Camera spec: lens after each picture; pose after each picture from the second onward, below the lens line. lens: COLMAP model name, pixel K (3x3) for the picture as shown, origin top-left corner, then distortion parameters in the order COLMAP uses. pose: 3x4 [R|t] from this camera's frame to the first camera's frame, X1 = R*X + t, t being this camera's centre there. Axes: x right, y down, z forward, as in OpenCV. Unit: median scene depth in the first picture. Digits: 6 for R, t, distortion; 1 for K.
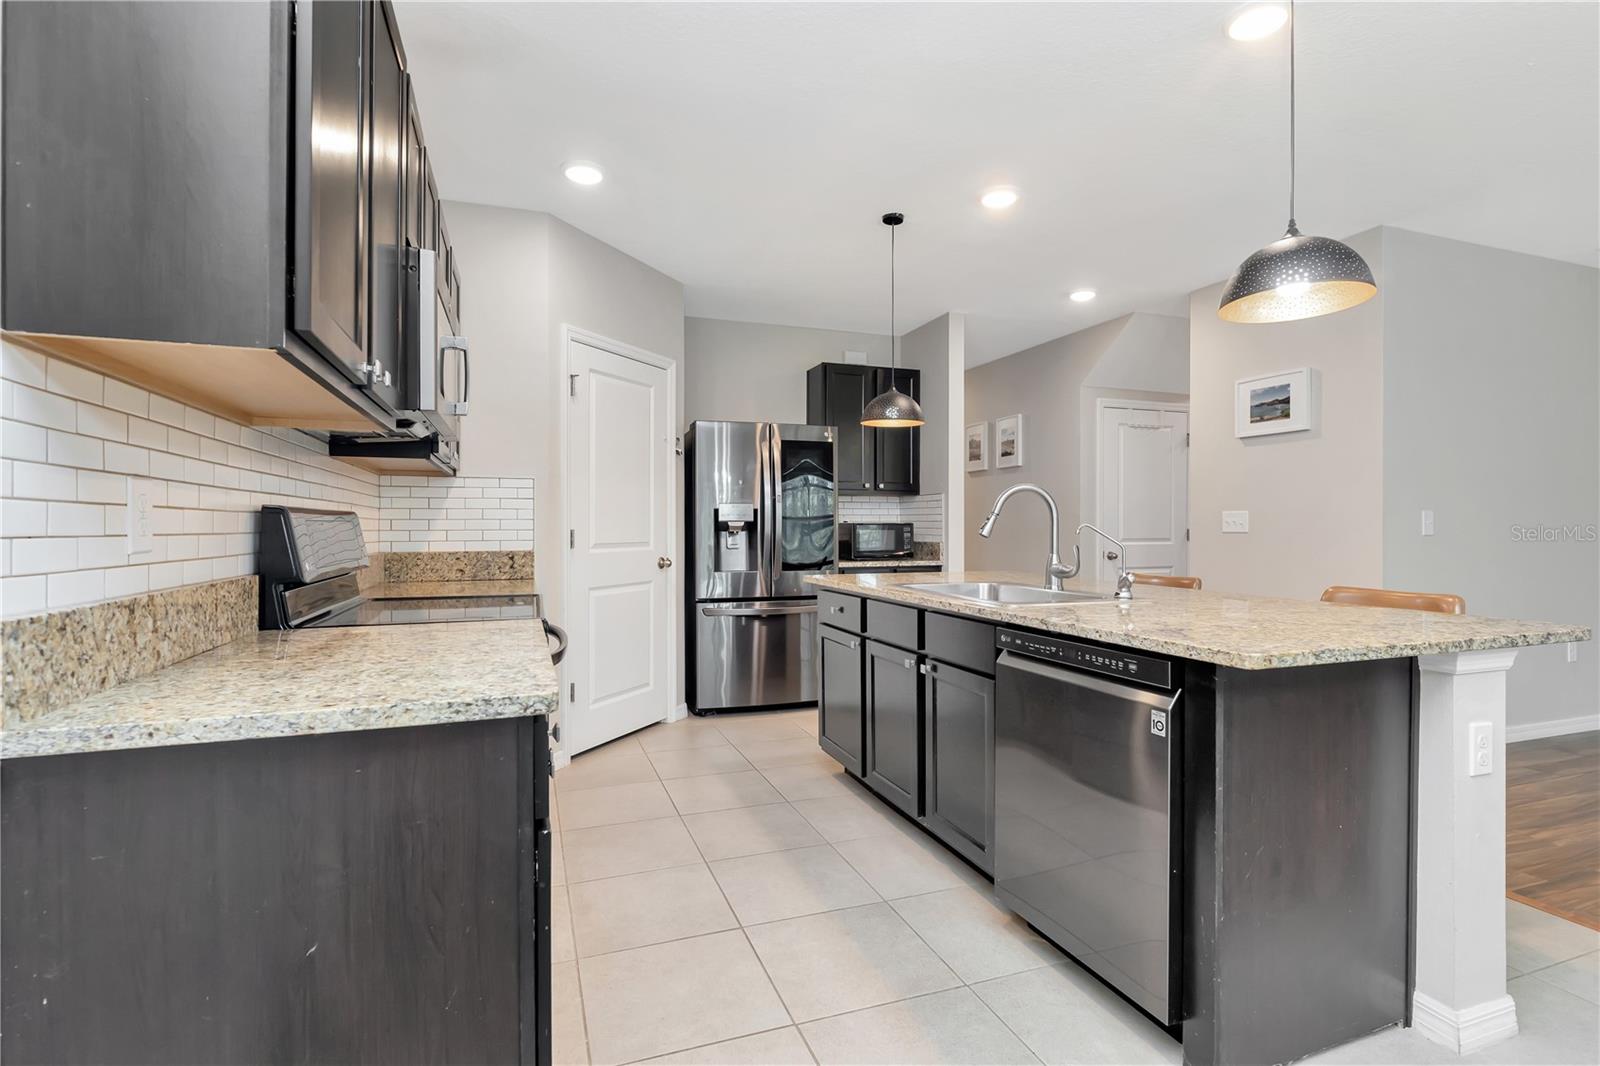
lens RADIAL K [[768.1, 0, 800.0], [0, 768.1, 533.0], [0, 0, 1]] dist [0.000577, 0.000135]
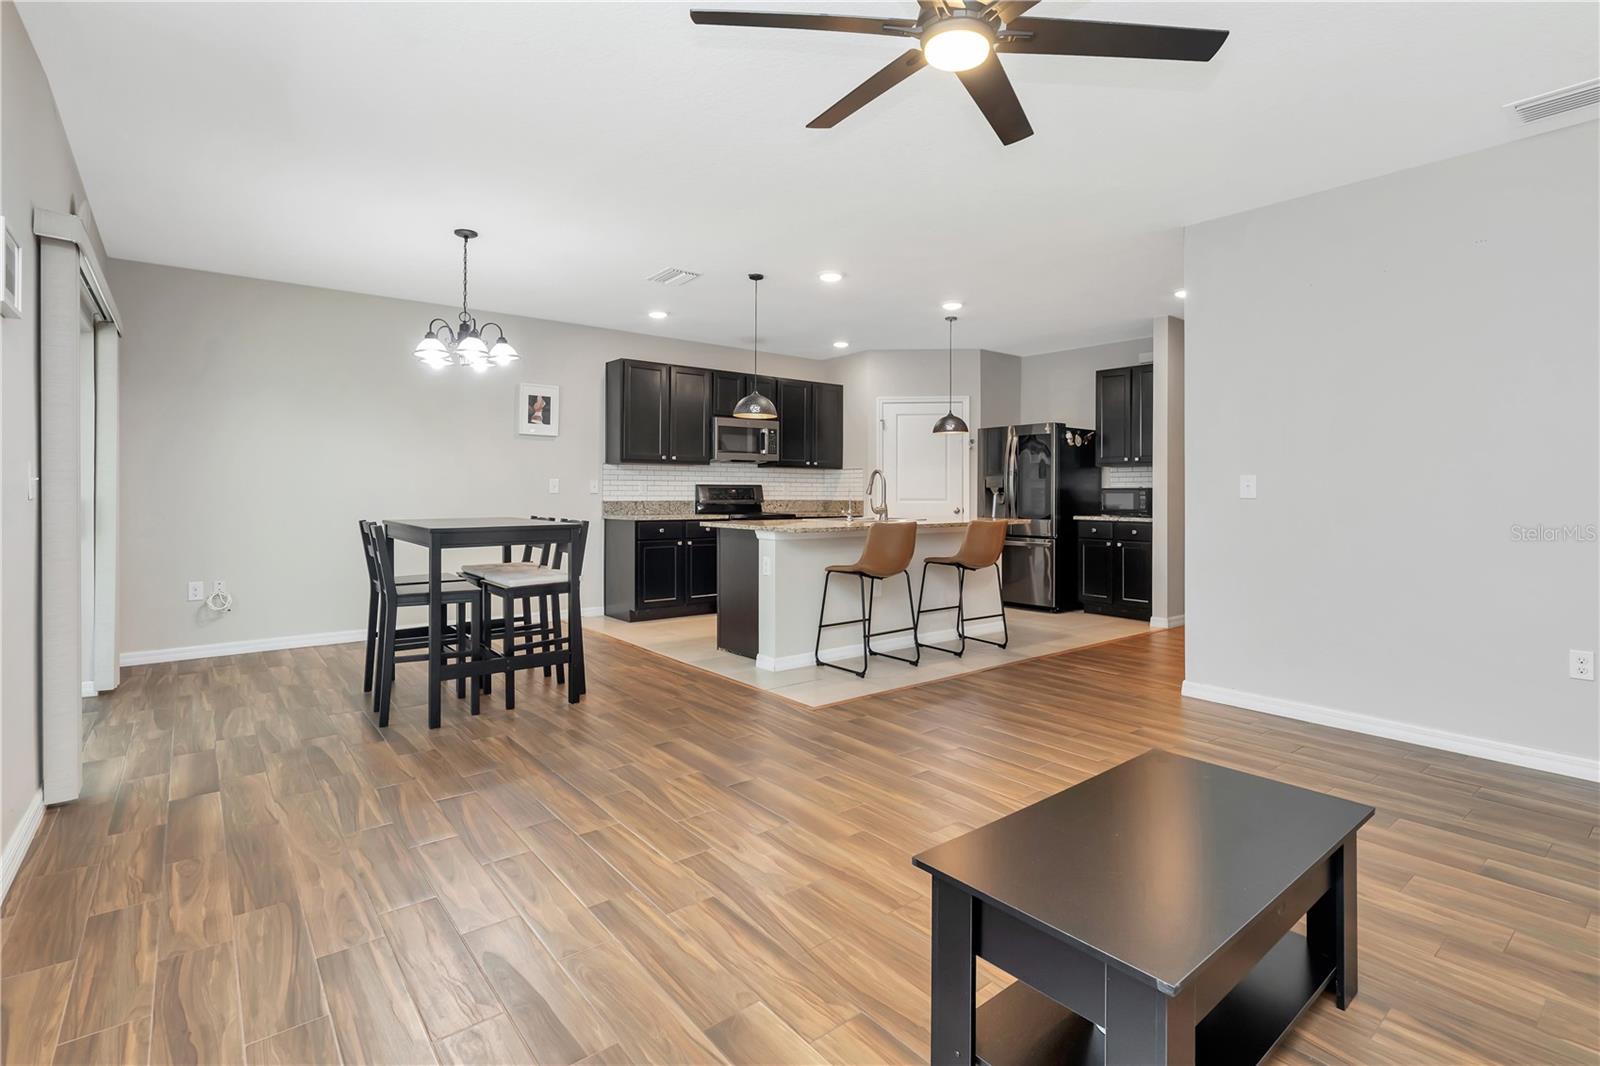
lens RADIAL K [[763.3, 0, 801.1], [0, 763.3, 489.2], [0, 0, 1]] dist [0.000442, -0.000111]
pose [[0.327195, -0.000996, -0.944956, 1.342344], [-0.011486, 0.999921, -0.005030, 0.001839], [0.944887, 0.012500, 0.327158, 0.072829]]
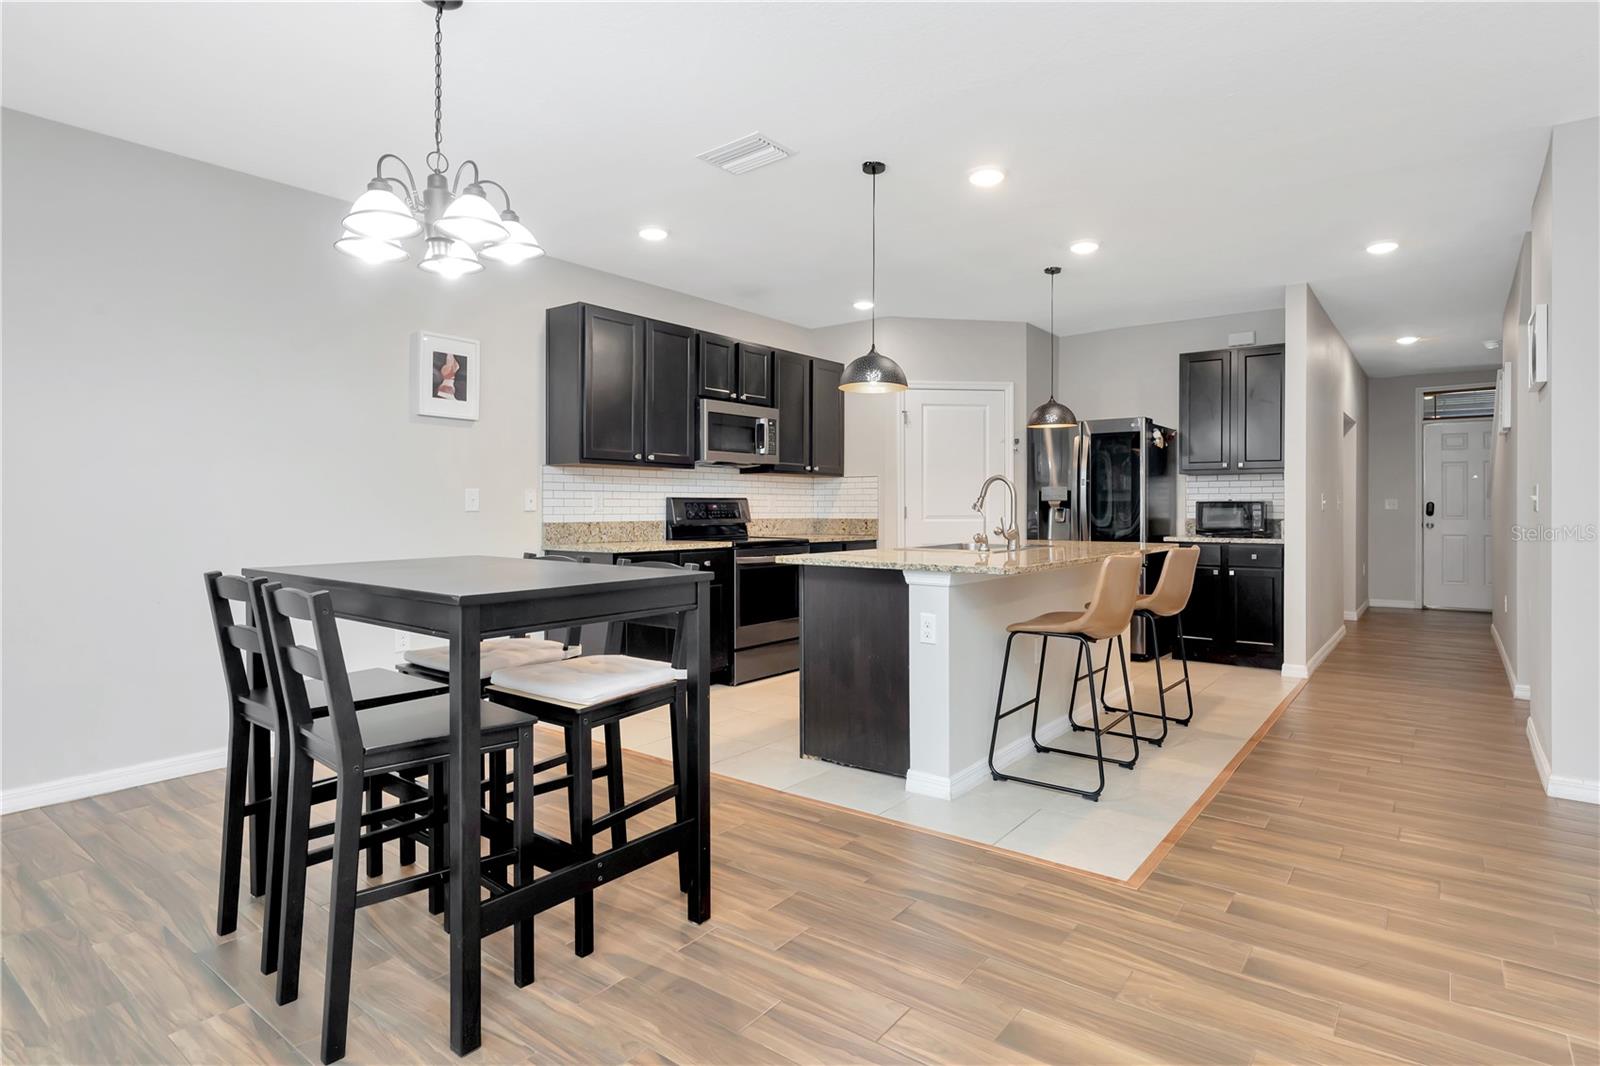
lens RADIAL K [[839.9, 0, 803.9], [0, 839.9, 509.4], [0, 0, 1]] dist [0.001544, -0.001219]
pose [[0.540250, 0.003142, -0.841499, 0.866838], [-0.006830, 0.999976, -0.000651, 0.003326], [0.841477, 0.006099, 0.540259, -0.105896]]
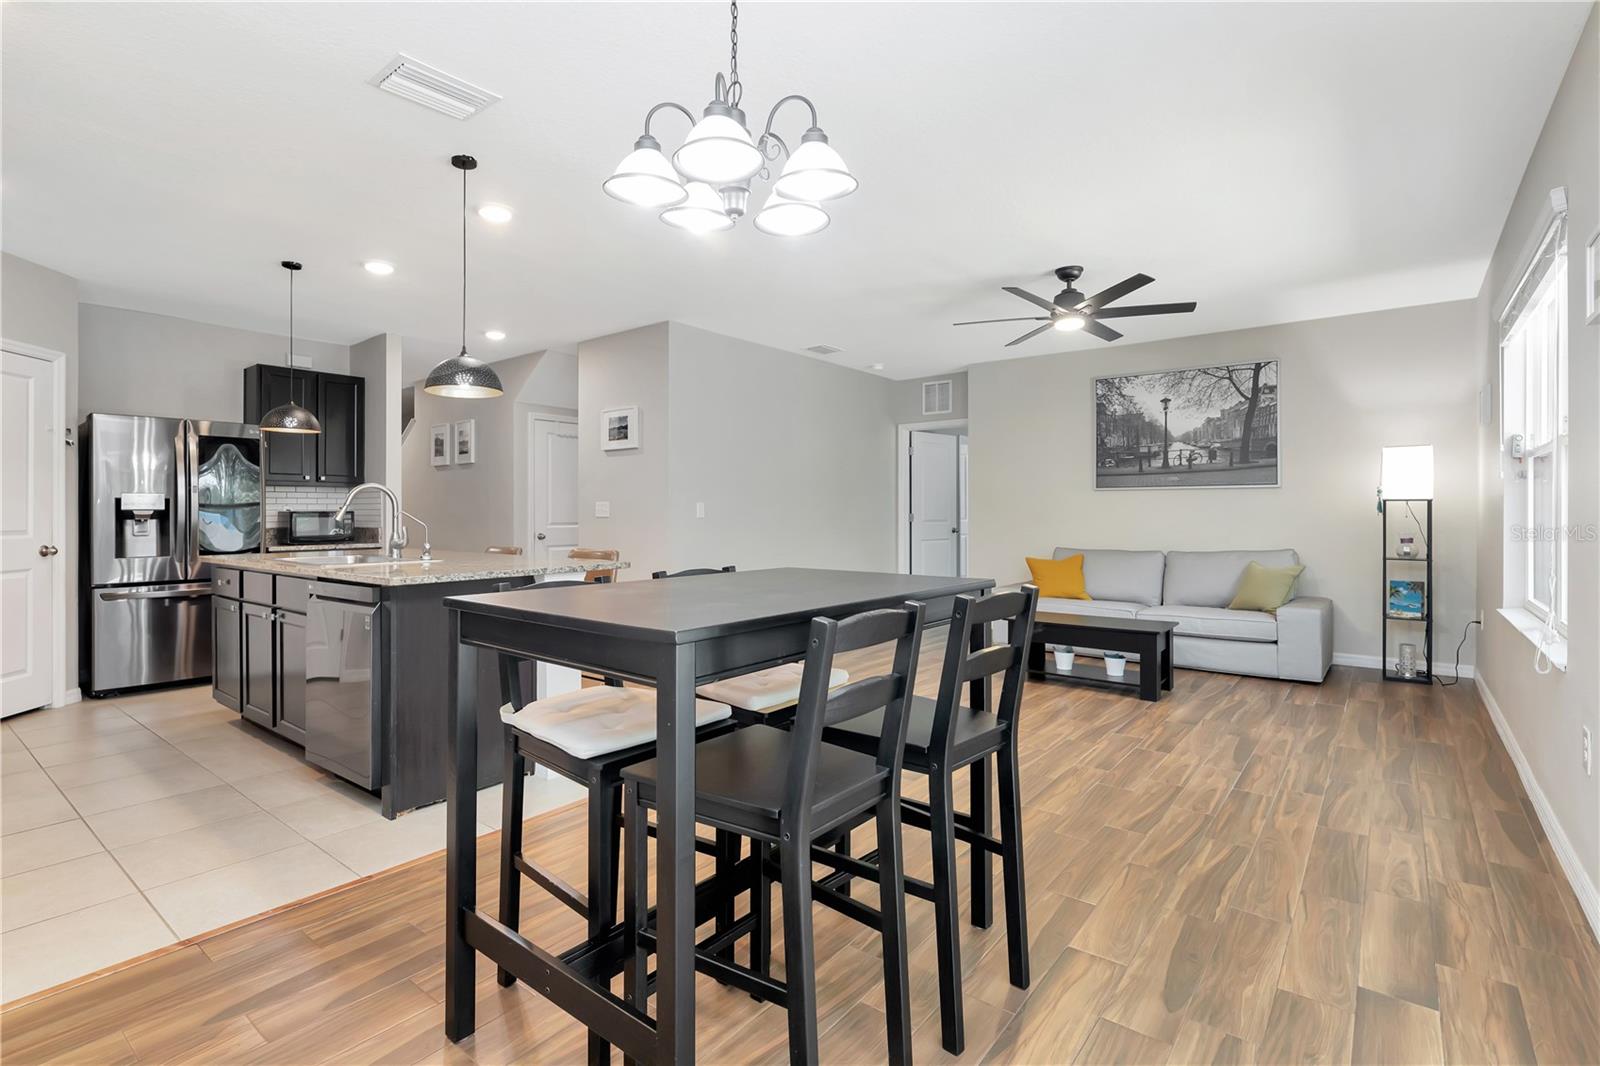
lens RADIAL K [[750.0, 0, 790.5], [0, 750.0, 512.3], [0, 0, 1]] dist [-0.002860, 0.000644]
pose [[0.851944, -0.003301, 0.523622, 0.137144], [0.008965, 0.999926, -0.008283, 0.004505], [-0.523556, 0.011751, 0.851910, -0.350804]]
